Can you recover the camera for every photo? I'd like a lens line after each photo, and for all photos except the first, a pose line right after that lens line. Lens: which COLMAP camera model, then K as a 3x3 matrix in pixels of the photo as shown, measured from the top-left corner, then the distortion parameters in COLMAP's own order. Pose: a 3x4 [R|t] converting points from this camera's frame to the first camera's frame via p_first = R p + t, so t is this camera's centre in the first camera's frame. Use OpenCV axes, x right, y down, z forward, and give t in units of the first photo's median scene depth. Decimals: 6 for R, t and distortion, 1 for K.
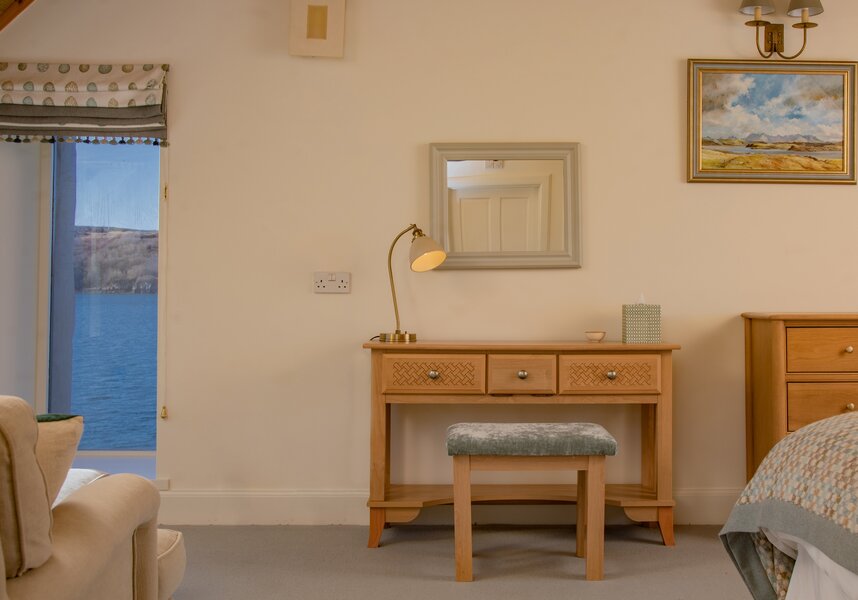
lens RADIAL K [[1195.6, 0, 429.0], [0, 1195.6, 300.0], [0, 0, 1]] dist [-0.036436, -0.081903]
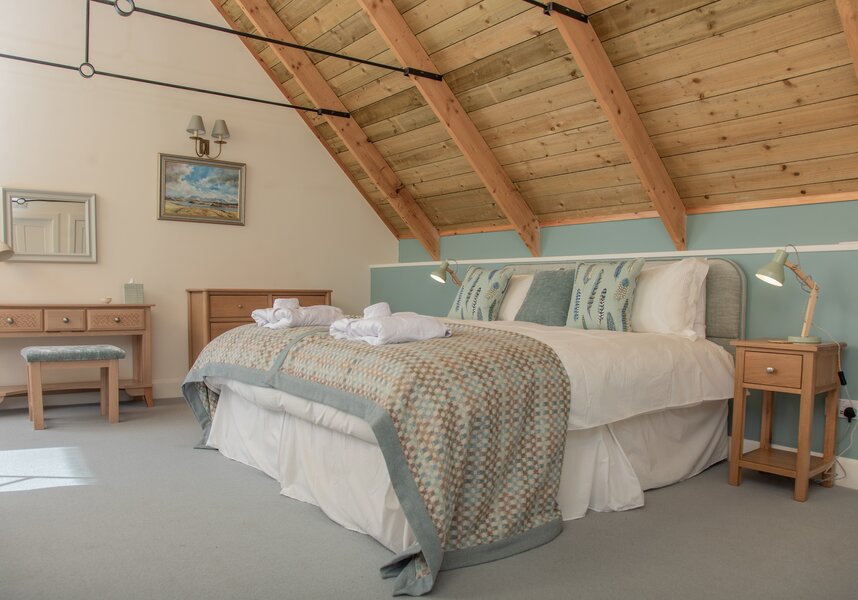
lens RADIAL K [[676.8, 0, 429.0], [0, 676.8, 300.0], [0, 0, 1]] dist [-0.080893, 0.004312]
pose [[0.814599, 0.006019, 0.579993, -0.046748], [-0.015850, 0.999804, 0.011886, 0.009890], [-0.579807, -0.018875, 0.814535, -0.113657]]
